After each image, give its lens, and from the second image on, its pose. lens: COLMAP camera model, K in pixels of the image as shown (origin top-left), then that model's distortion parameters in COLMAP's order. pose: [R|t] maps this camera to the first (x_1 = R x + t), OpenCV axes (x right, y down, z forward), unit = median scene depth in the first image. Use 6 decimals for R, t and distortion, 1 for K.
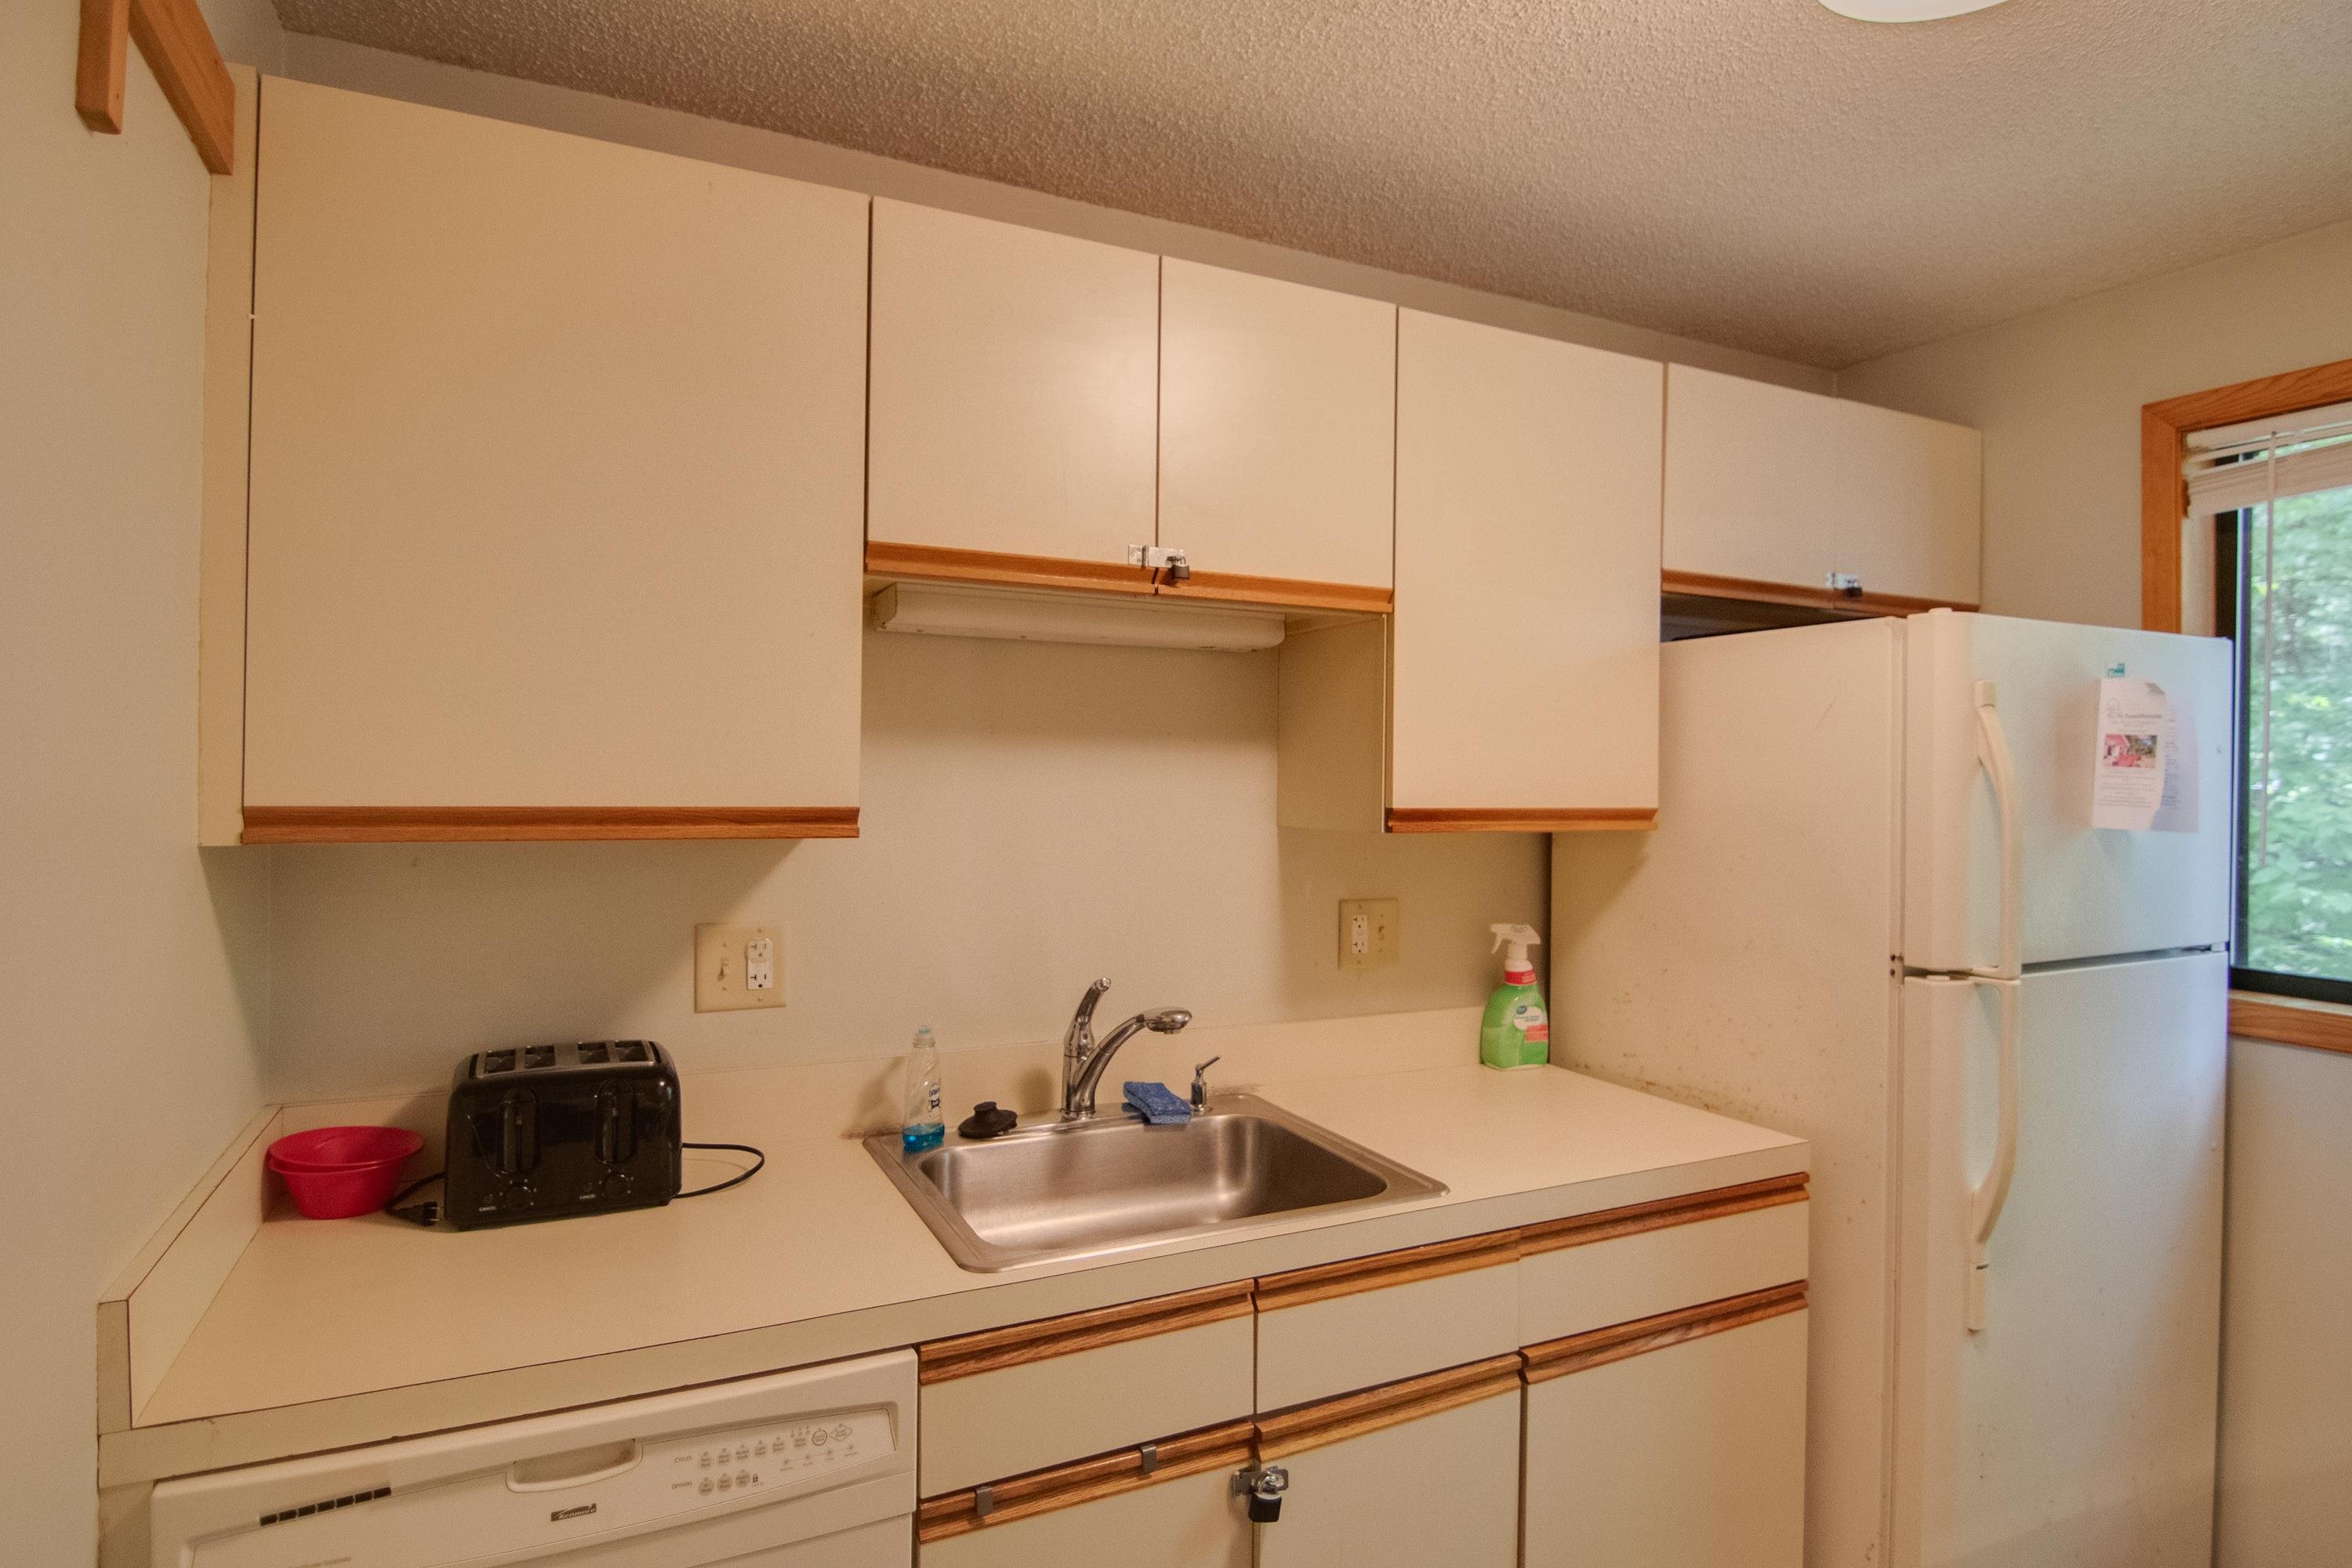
lens RADIAL K [[1277.1, 0, 1193.8], [0, 1277.1, 782.4], [0, 0, 1]] dist [-0.026826, -0.000696]
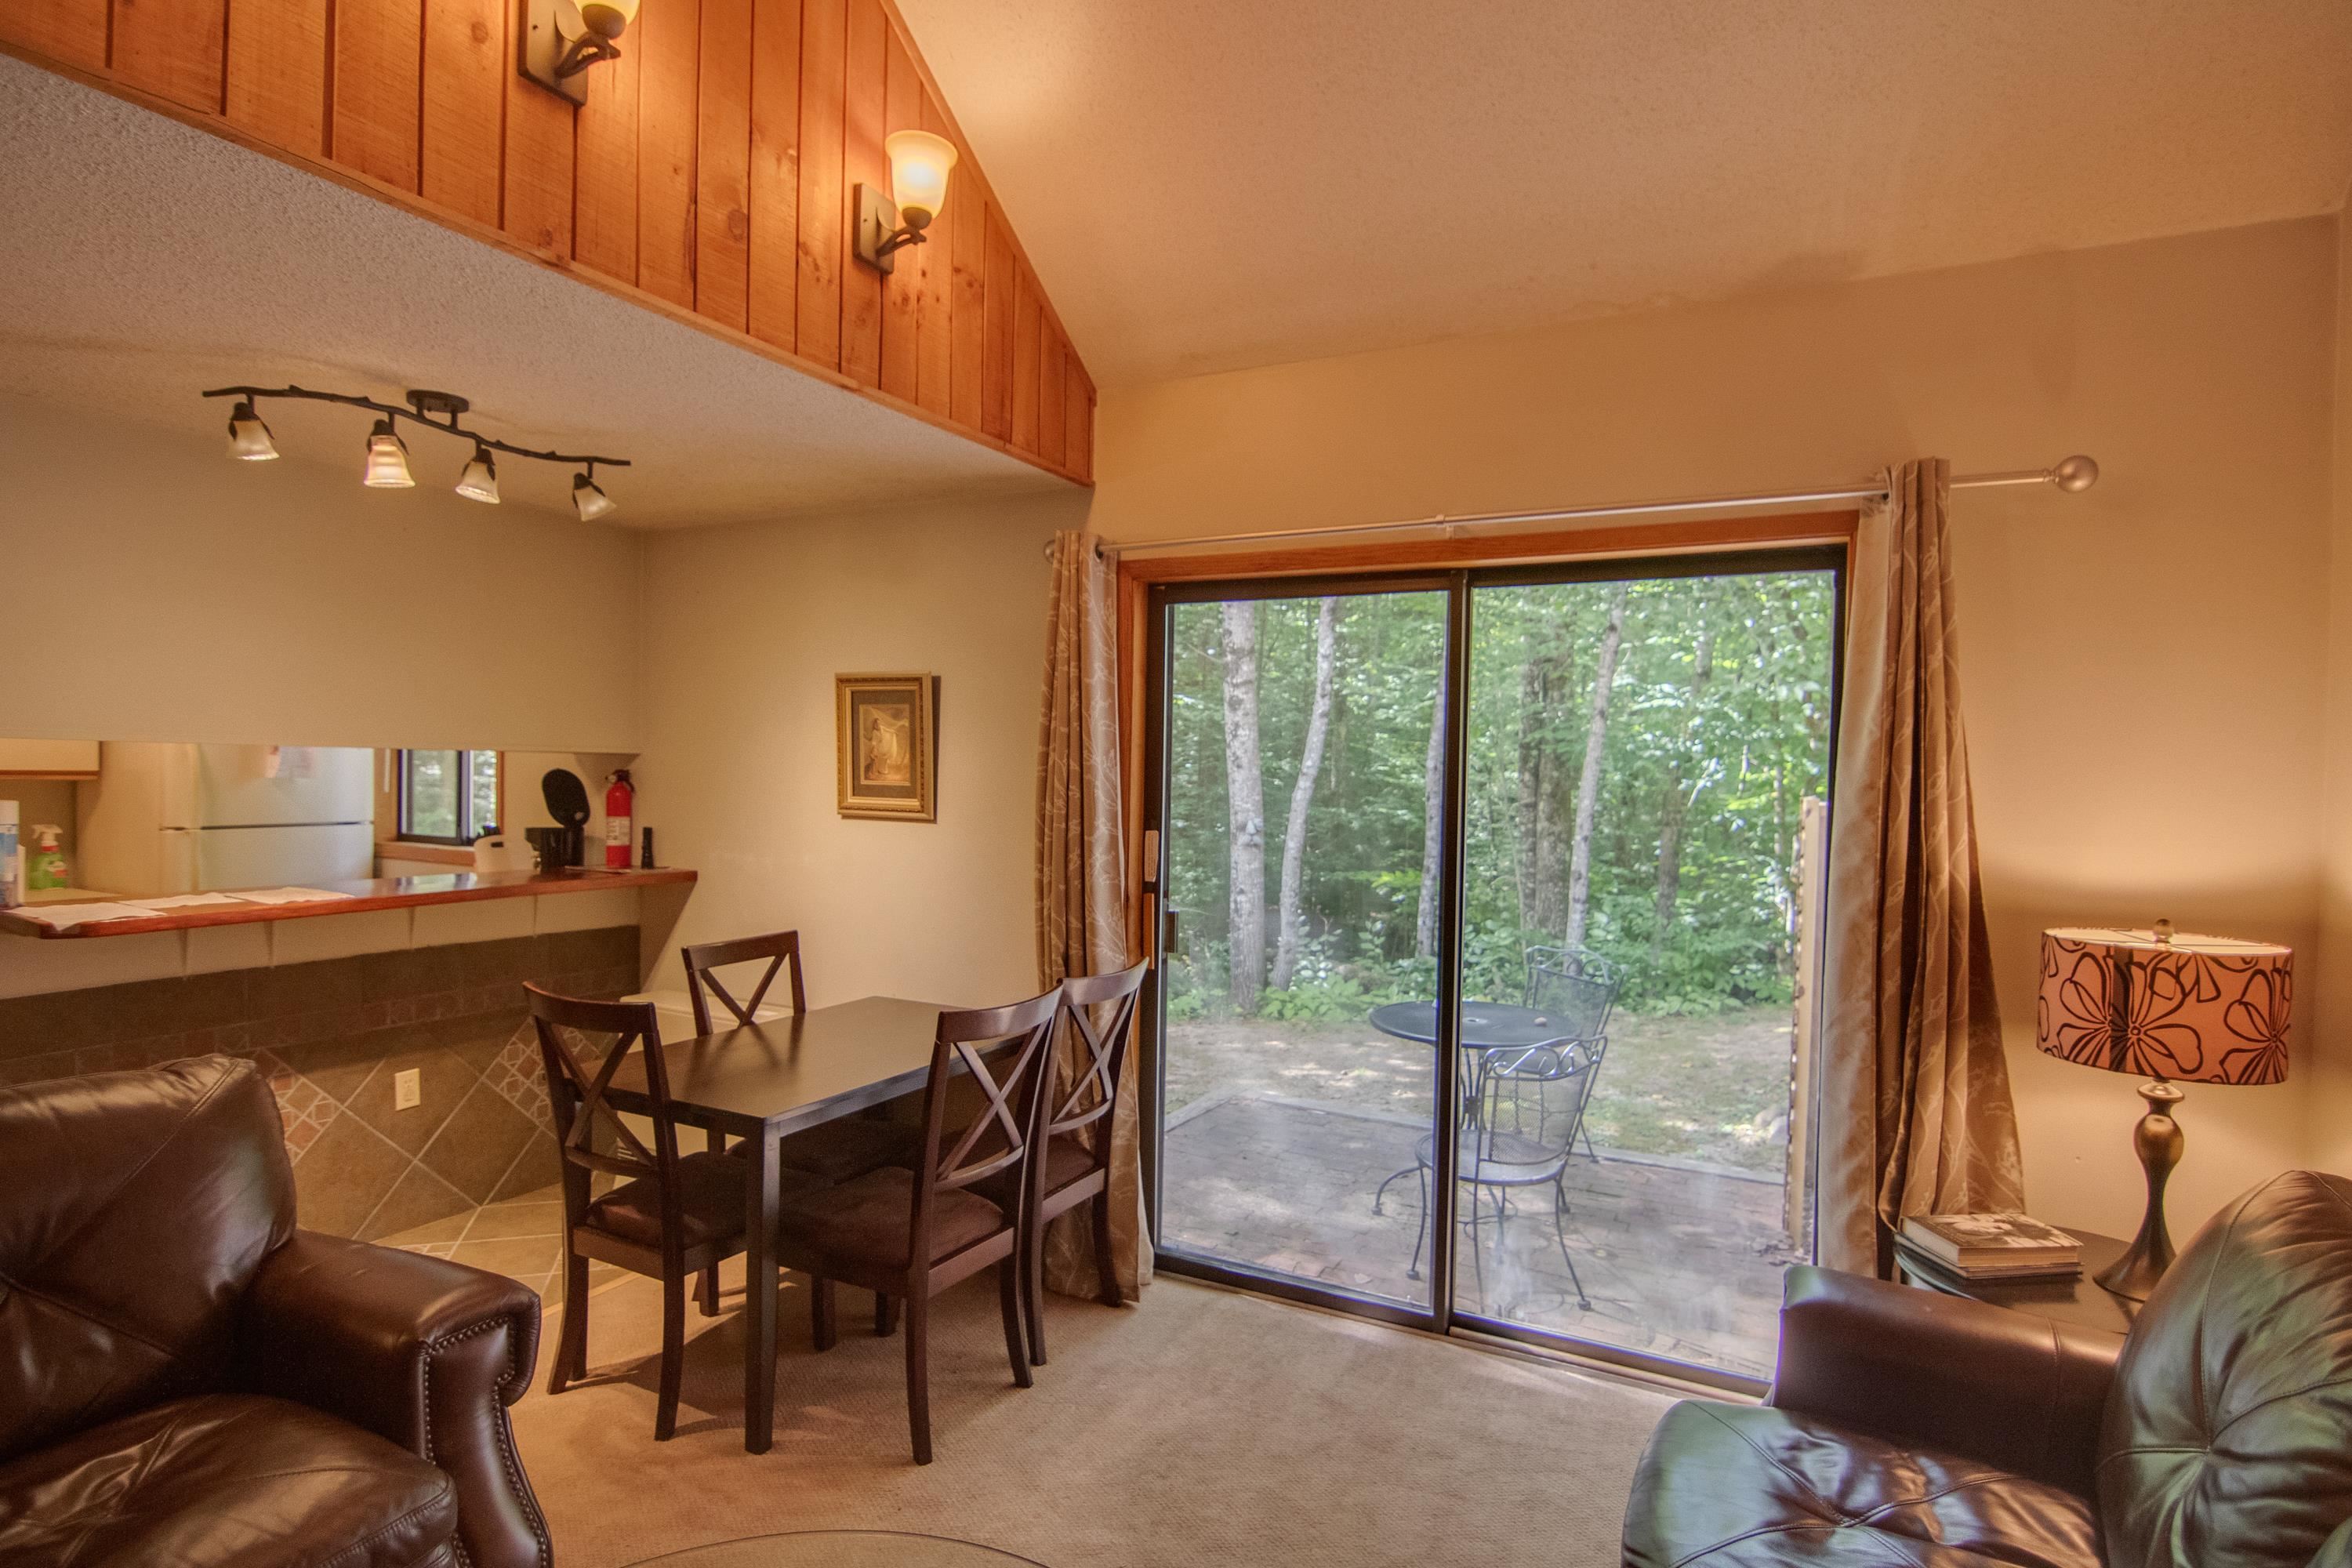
lens RADIAL K [[1203.5, 0, 1182.9], [0, 1203.5, 787.6], [0, 0, 1]] dist [-0.009430, -0.005605]
pose [[0.814543, -0.005689, 0.580075, 0.749564], [-0.004895, 0.999849, 0.016680, 0.005188], [-0.580082, -0.016426, 0.814392, -2.044275]]
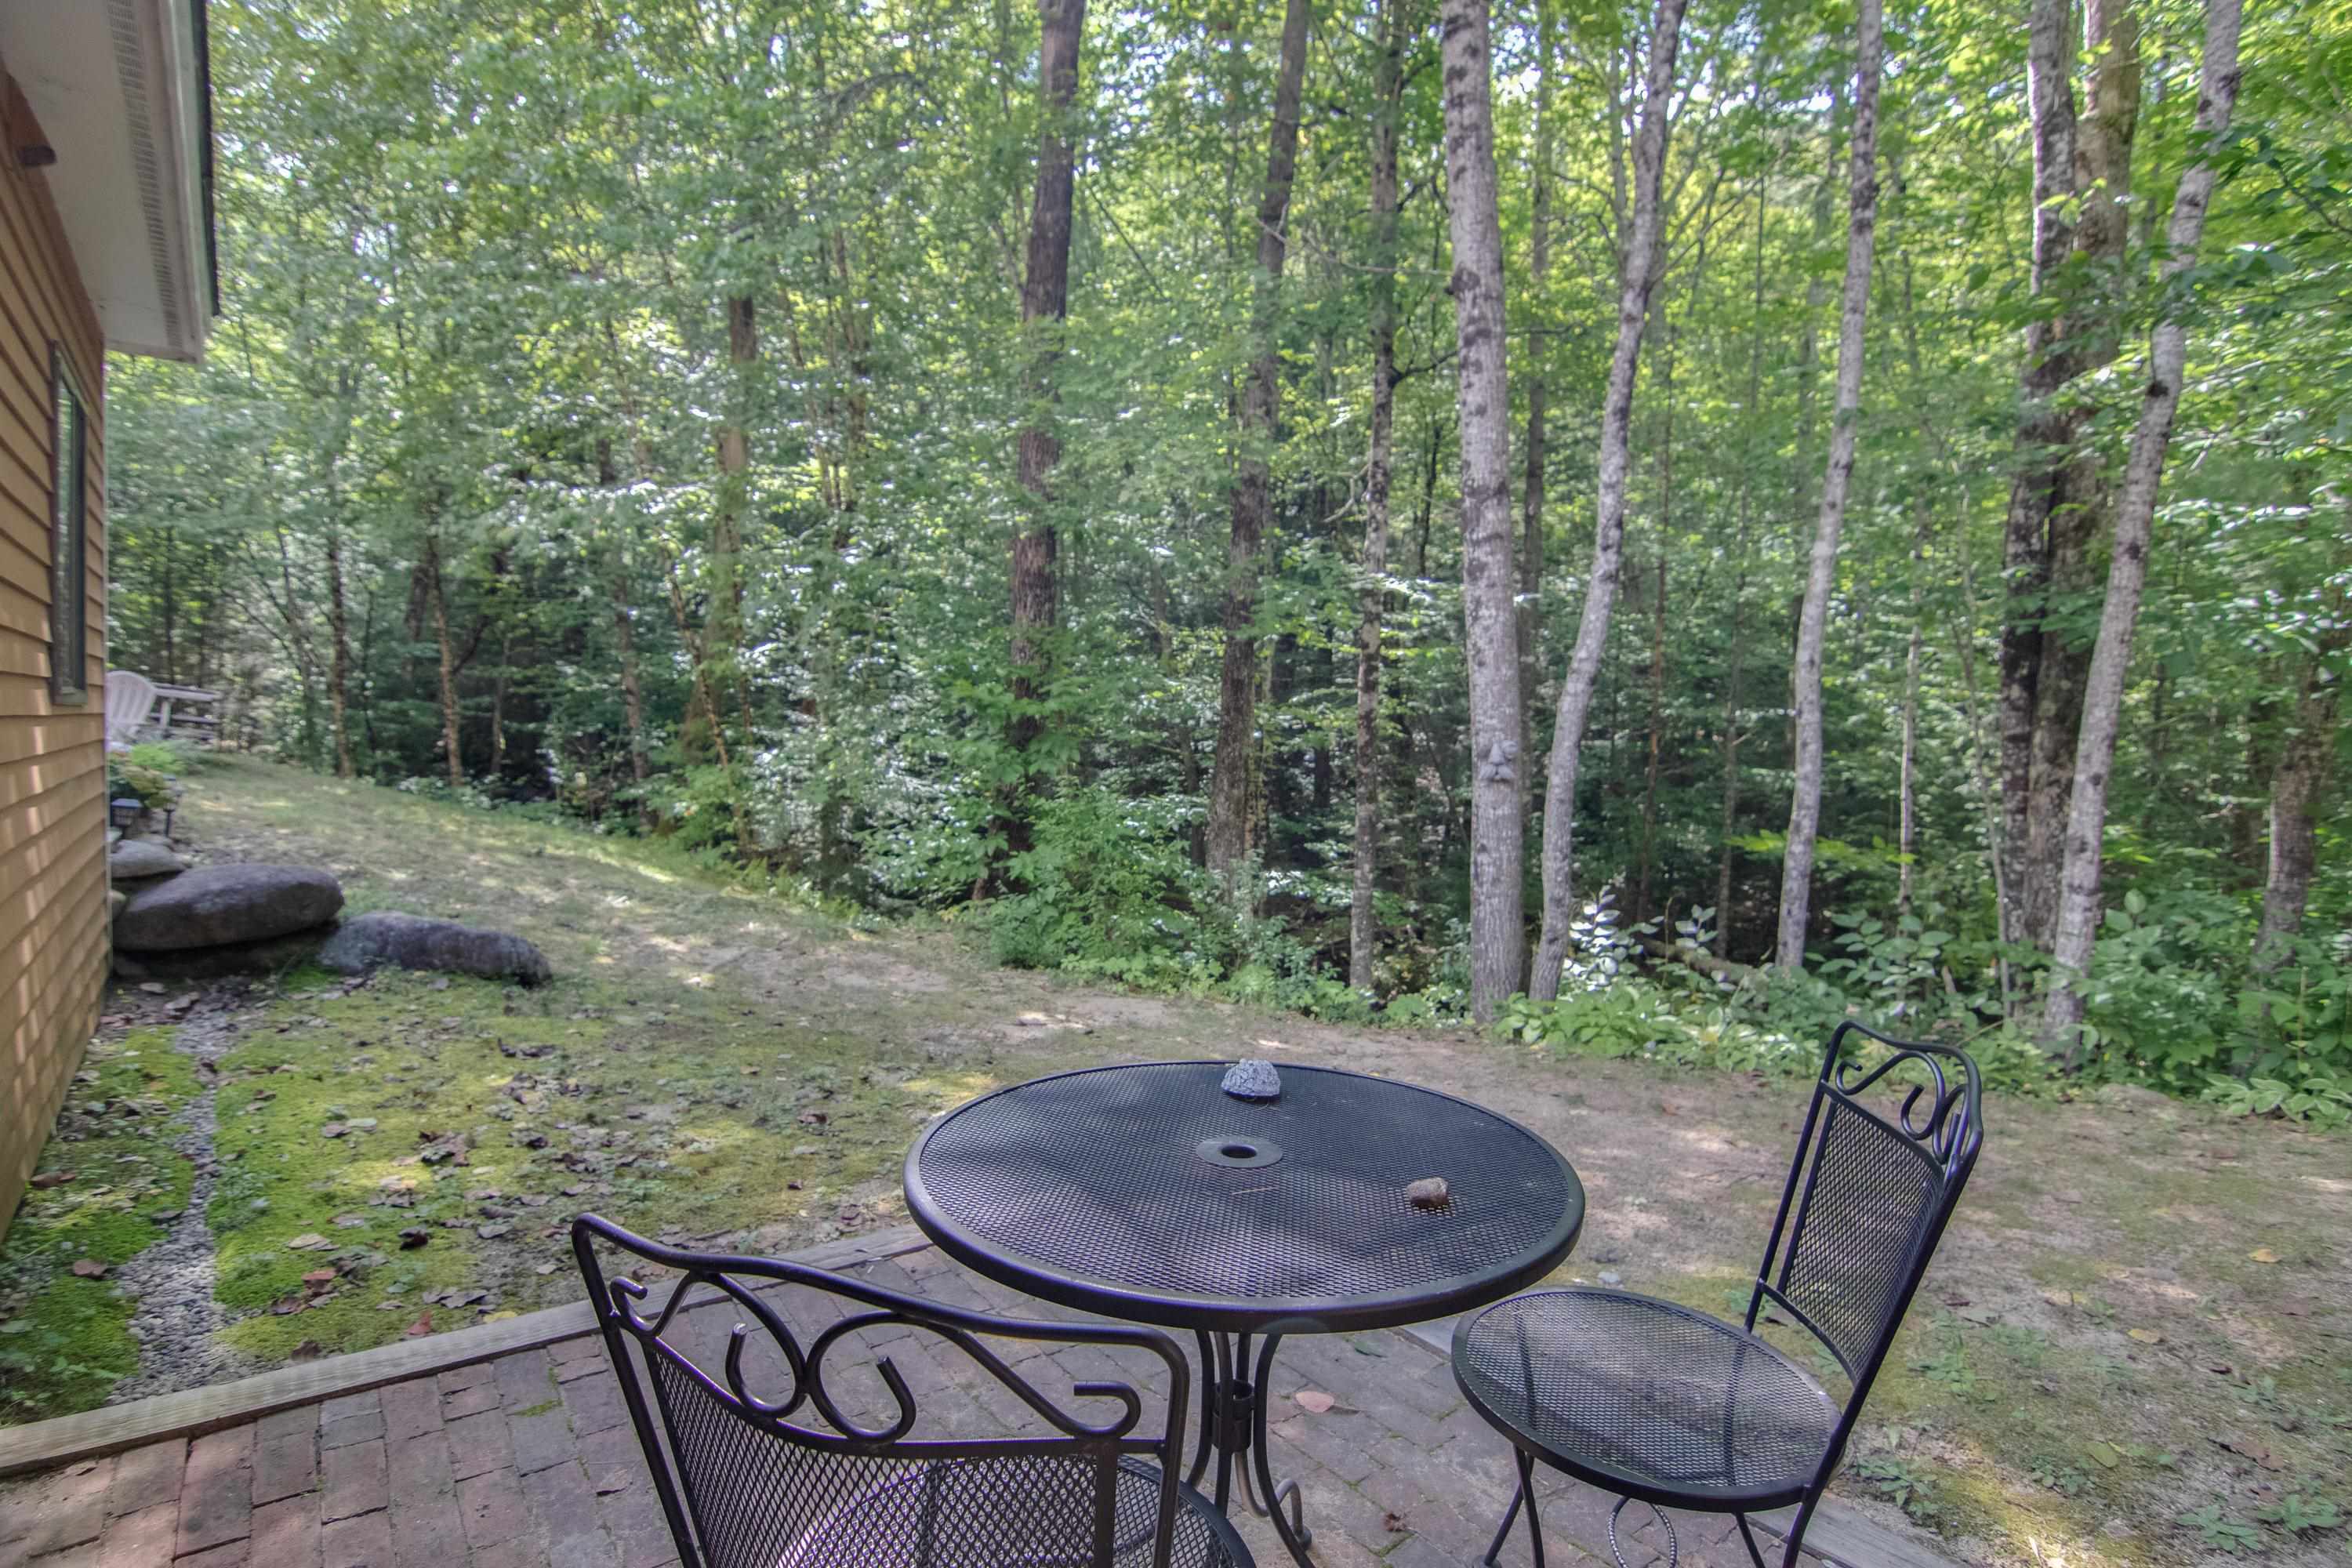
lens RADIAL K [[1203.5, 0, 1169.1], [0, 1203.5, 781.9], [0, 0, 1]] dist [-0.009430, -0.005605]
pose [[0.976875, 0.006463, 0.213714, 2.175986], [-0.013611, 0.999395, 0.031991, 0.222912], [-0.213378, -0.034160, 0.976372, -1.277927]]
